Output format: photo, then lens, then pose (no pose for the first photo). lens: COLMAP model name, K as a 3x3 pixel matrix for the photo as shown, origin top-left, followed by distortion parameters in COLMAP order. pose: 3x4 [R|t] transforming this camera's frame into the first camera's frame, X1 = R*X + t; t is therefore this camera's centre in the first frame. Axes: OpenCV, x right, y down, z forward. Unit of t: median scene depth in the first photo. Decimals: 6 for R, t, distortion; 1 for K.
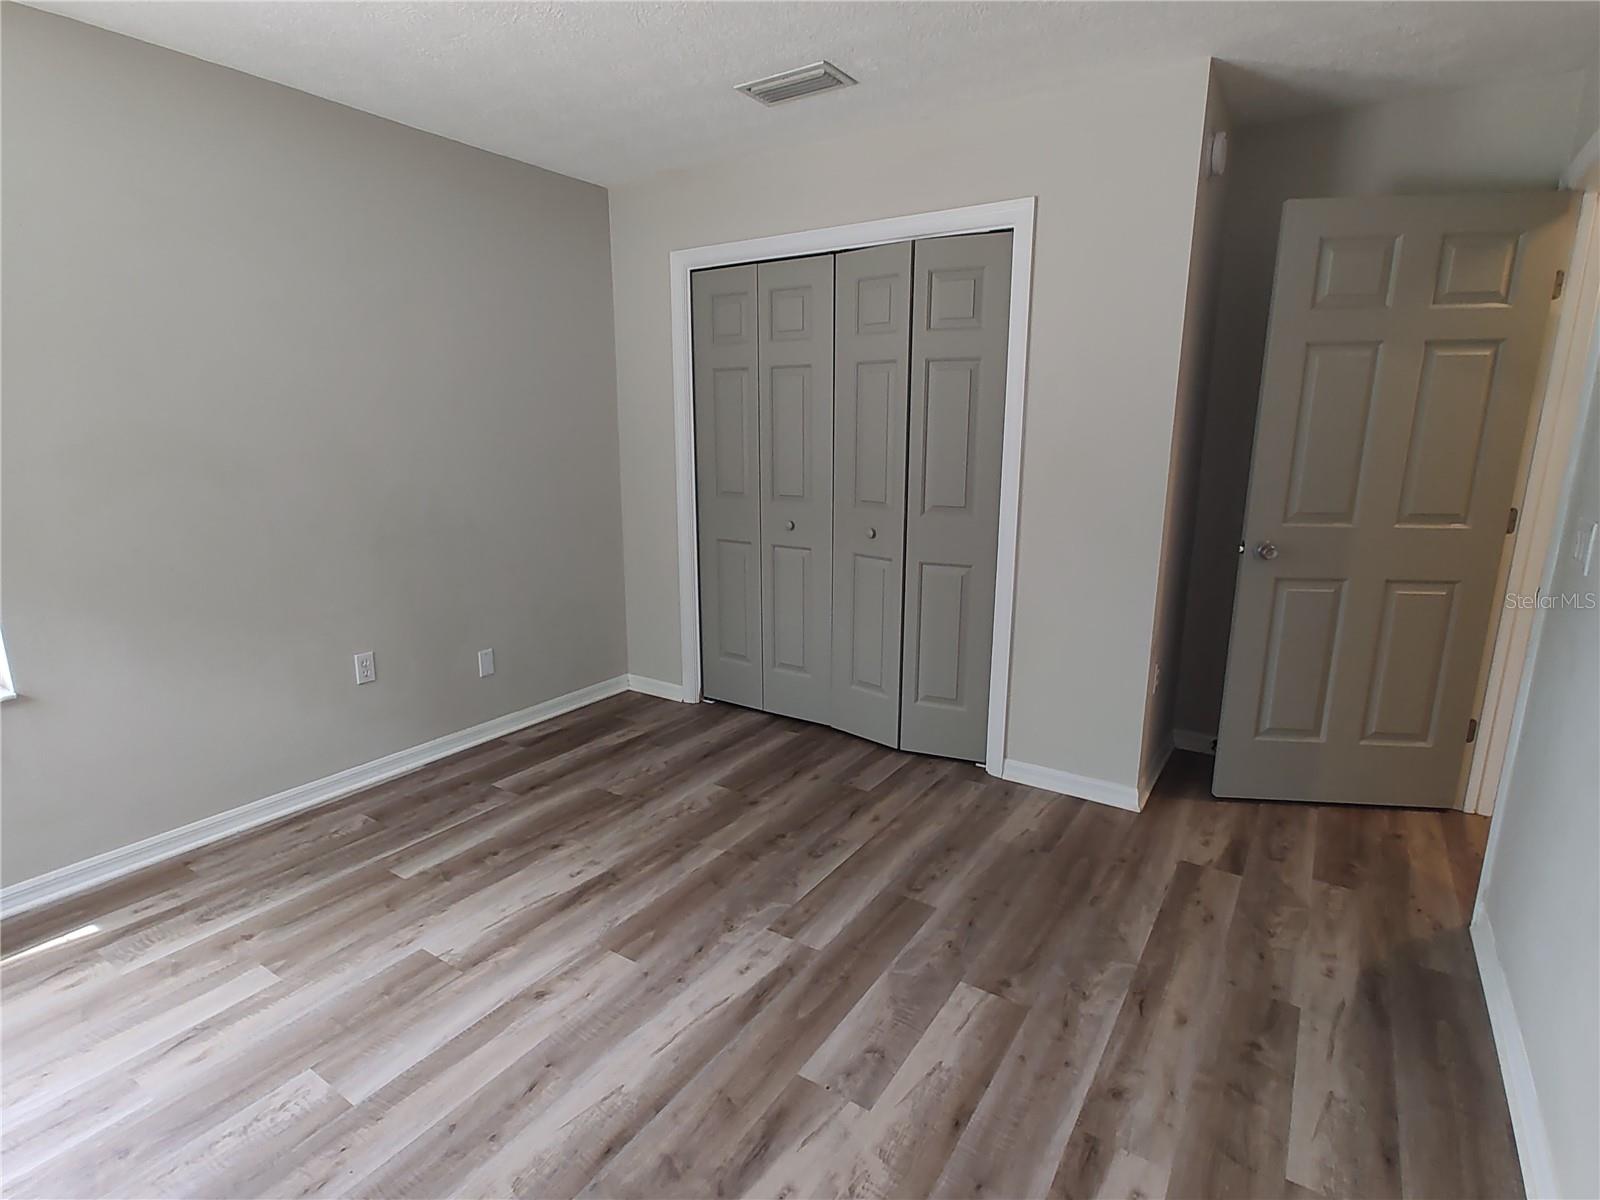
lens RADIAL K [[820.0, 0, 792.4], [0, 820.0, 595.4], [0, 0, 1]] dist [-0.006570, 0.010560]
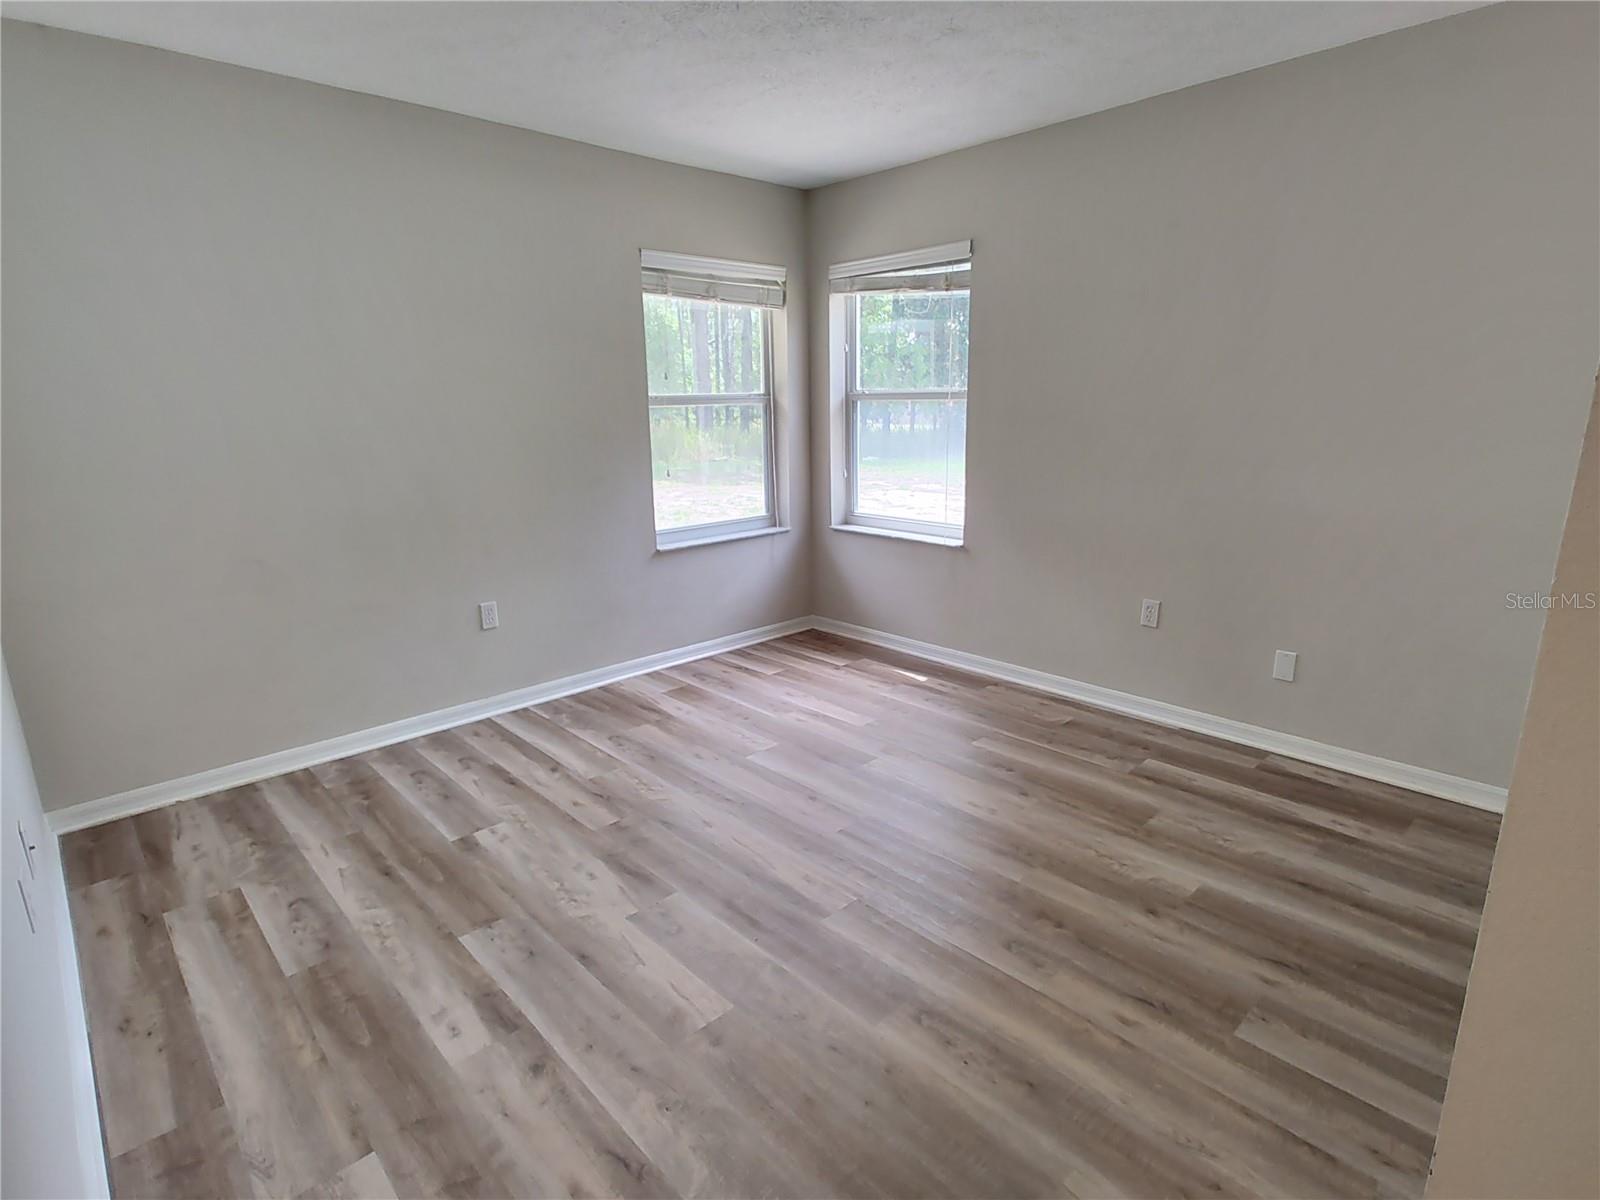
lens RADIAL K [[820.0, 0, 796.3], [0, 820.0, 605.8], [0, 0, 1]] dist [-0.006570, 0.010560]
pose [[-0.220590, 0.240984, -0.945128, 0.721975], [-0.188066, 0.940305, 0.283649, -0.165708], [0.957064, 0.240317, -0.162101, 0.848635]]
